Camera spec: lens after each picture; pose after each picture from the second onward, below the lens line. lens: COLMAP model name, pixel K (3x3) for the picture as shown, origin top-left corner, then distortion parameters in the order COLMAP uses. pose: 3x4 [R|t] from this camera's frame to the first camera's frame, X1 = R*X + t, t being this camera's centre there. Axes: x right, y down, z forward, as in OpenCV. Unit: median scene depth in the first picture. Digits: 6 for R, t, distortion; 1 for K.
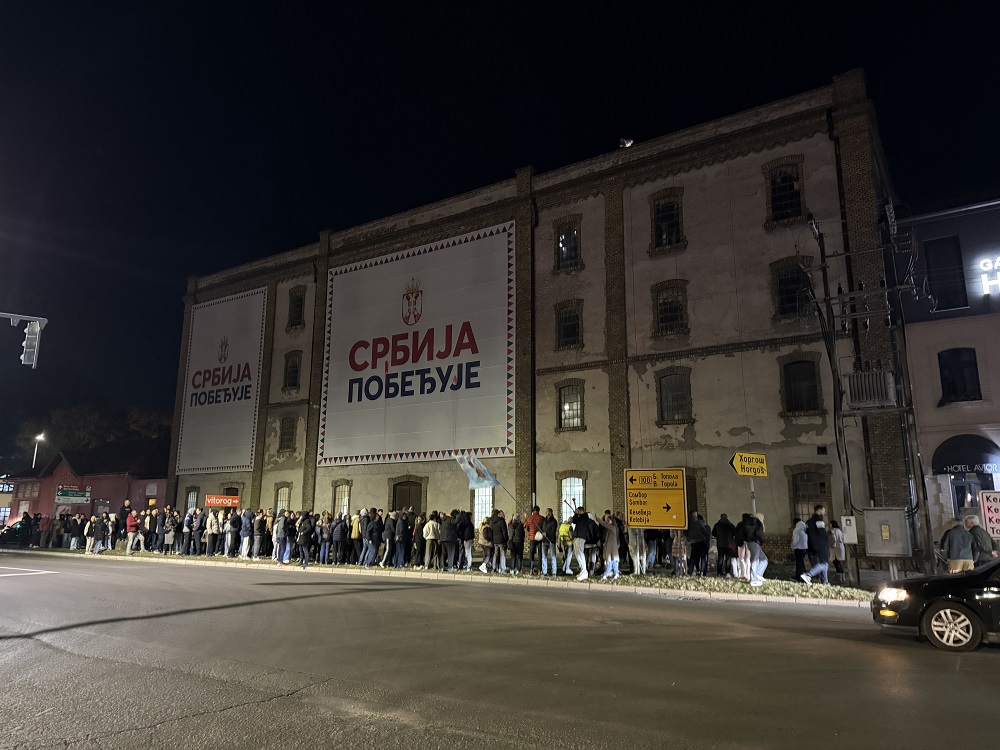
lens RADIAL K [[699.5, 0, 500.3], [0, 699.5, 382.9], [0, 0, 1]] dist [0.036877, -0.013776]
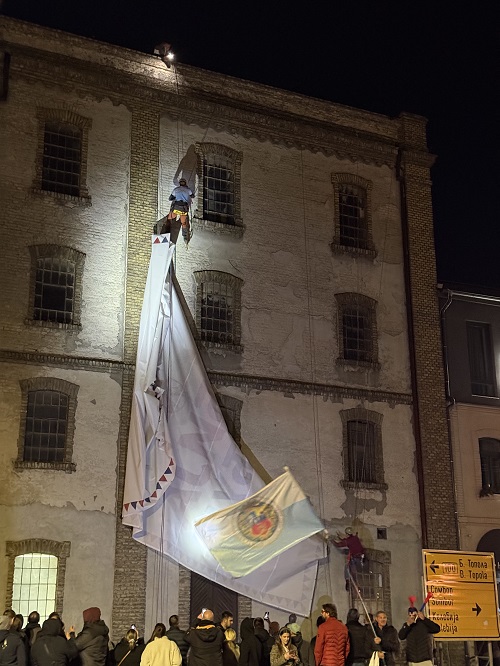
lens RADIAL K [[920.1, 0, 239.8], [0, 920.1, 336.0], [0, 0, 1]] dist [0.057685, 0.000000]
pose [[0.503770, 0.236037, 0.830964, -0.485784], [-0.151132, 0.971191, -0.184246, 0.080617], [-0.850514, -0.032768, 0.524930, 0.490004]]
